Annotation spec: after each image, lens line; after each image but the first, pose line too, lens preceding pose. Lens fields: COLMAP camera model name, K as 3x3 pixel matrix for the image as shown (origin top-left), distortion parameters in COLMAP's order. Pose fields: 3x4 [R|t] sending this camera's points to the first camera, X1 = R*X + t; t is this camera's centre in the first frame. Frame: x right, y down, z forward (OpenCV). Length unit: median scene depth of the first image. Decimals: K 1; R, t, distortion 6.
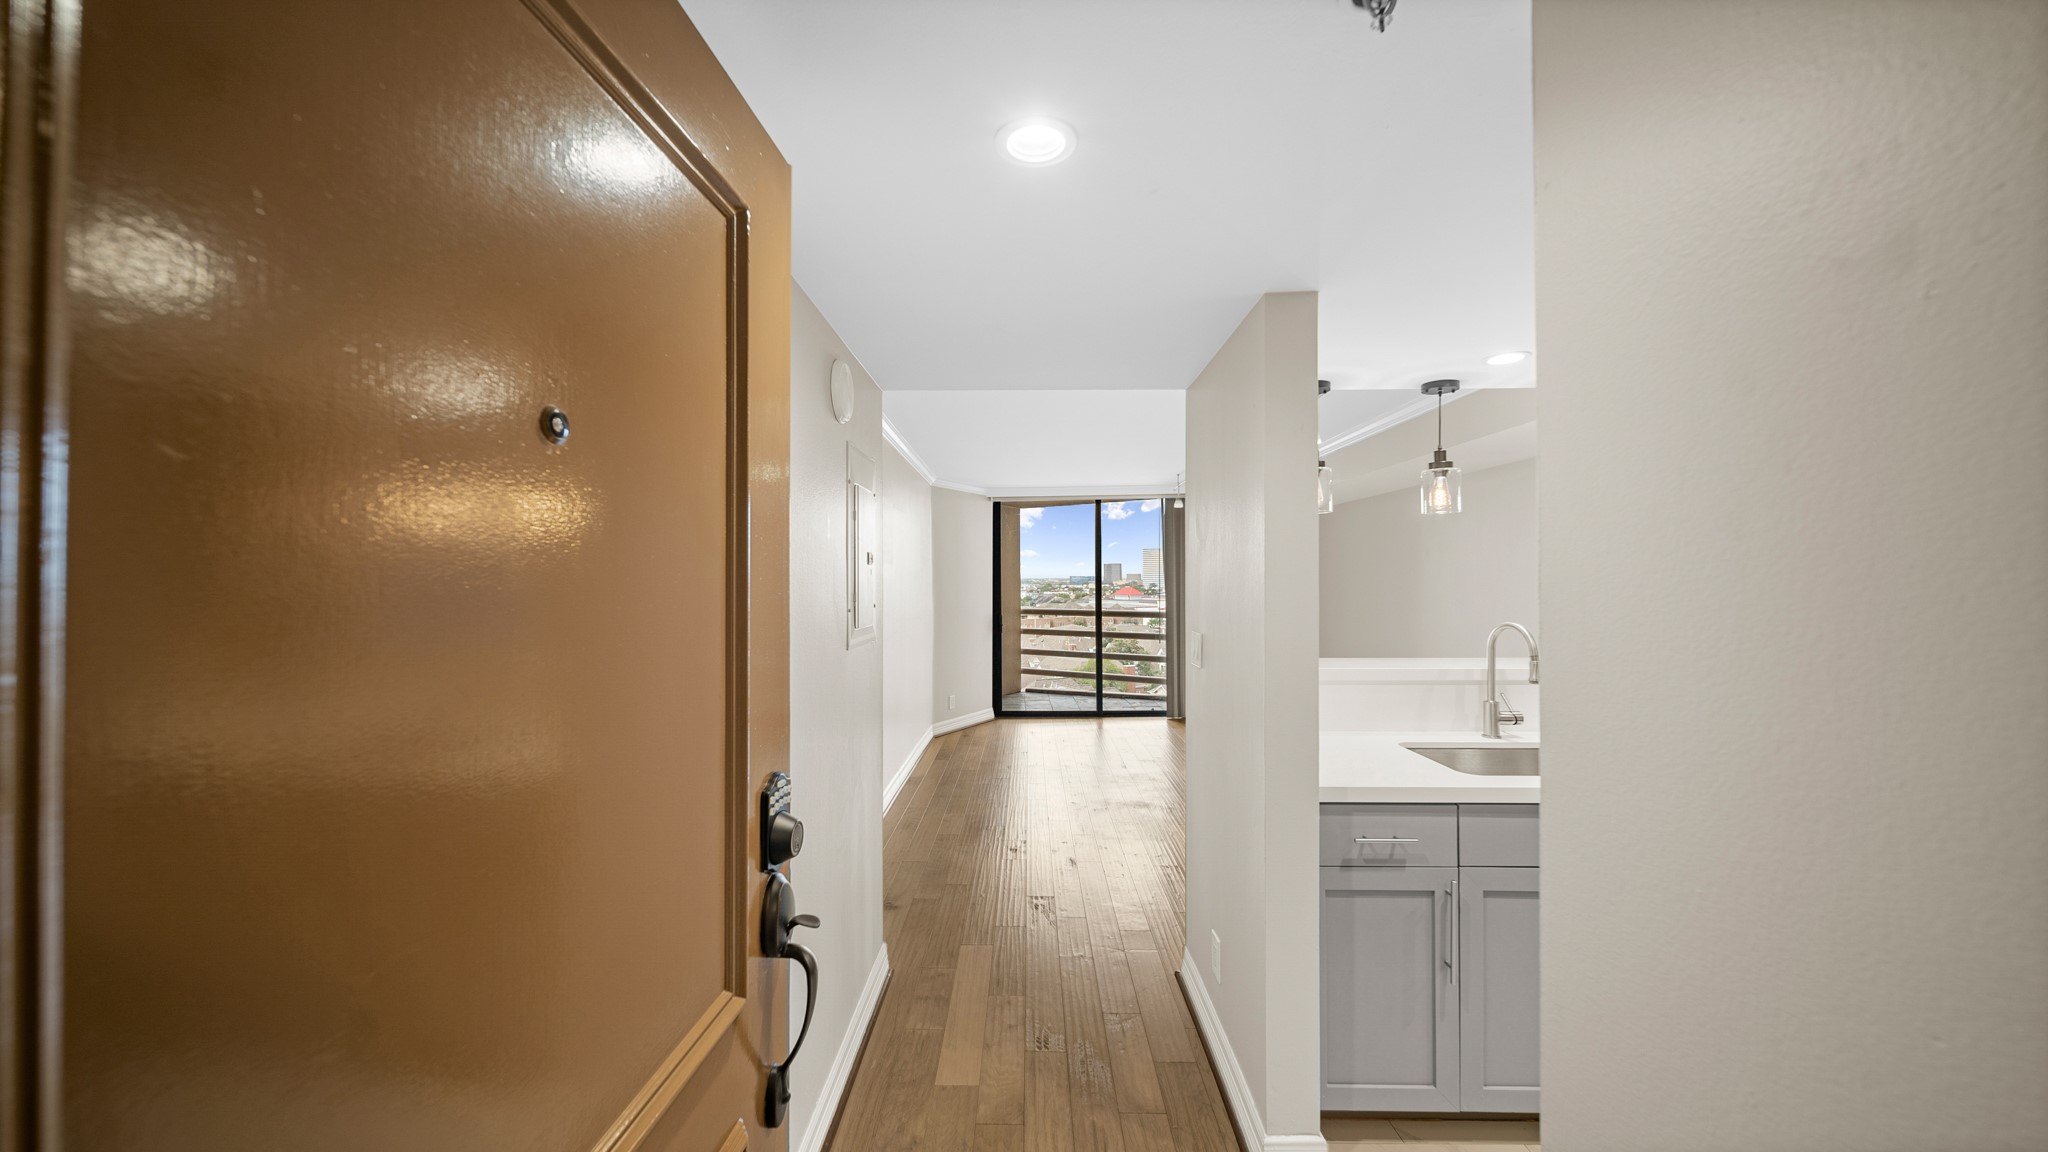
lens RADIAL K [[720.0, 0, 1015.8], [0, 720.0, 575.5], [0, 0, 1]] dist [-0.000641, -0.000118]
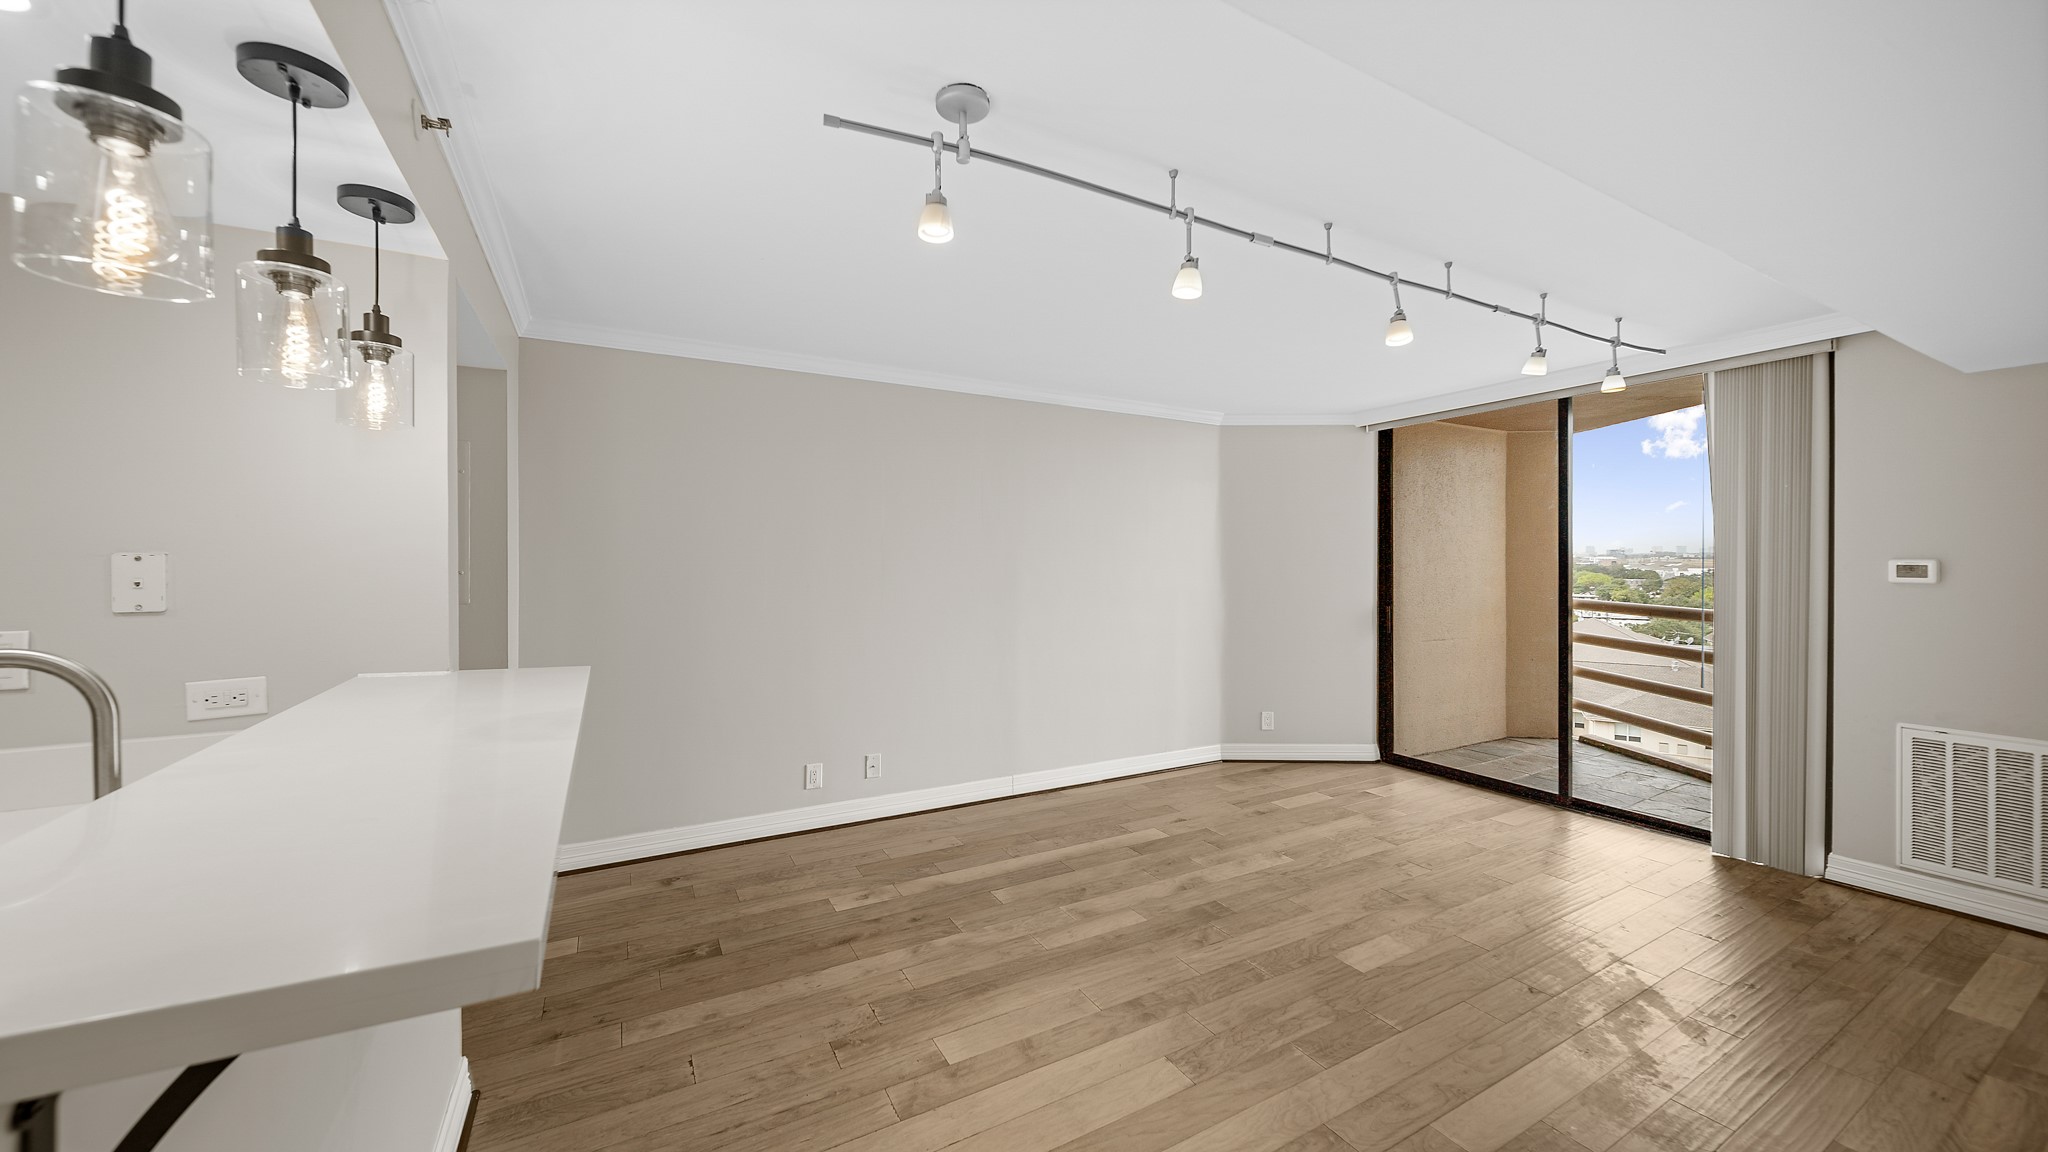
lens RADIAL K [[720.0, 0, 1015.8], [0, 720.0, 575.5], [0, 0, 1]] dist [-0.000641, -0.000118]
pose [[0.480634, 0.022183, -0.876641, 0.385294], [0.012382, 0.999409, 0.032078, 0.001853], [0.876834, -0.026272, 0.480075, 0.398452]]
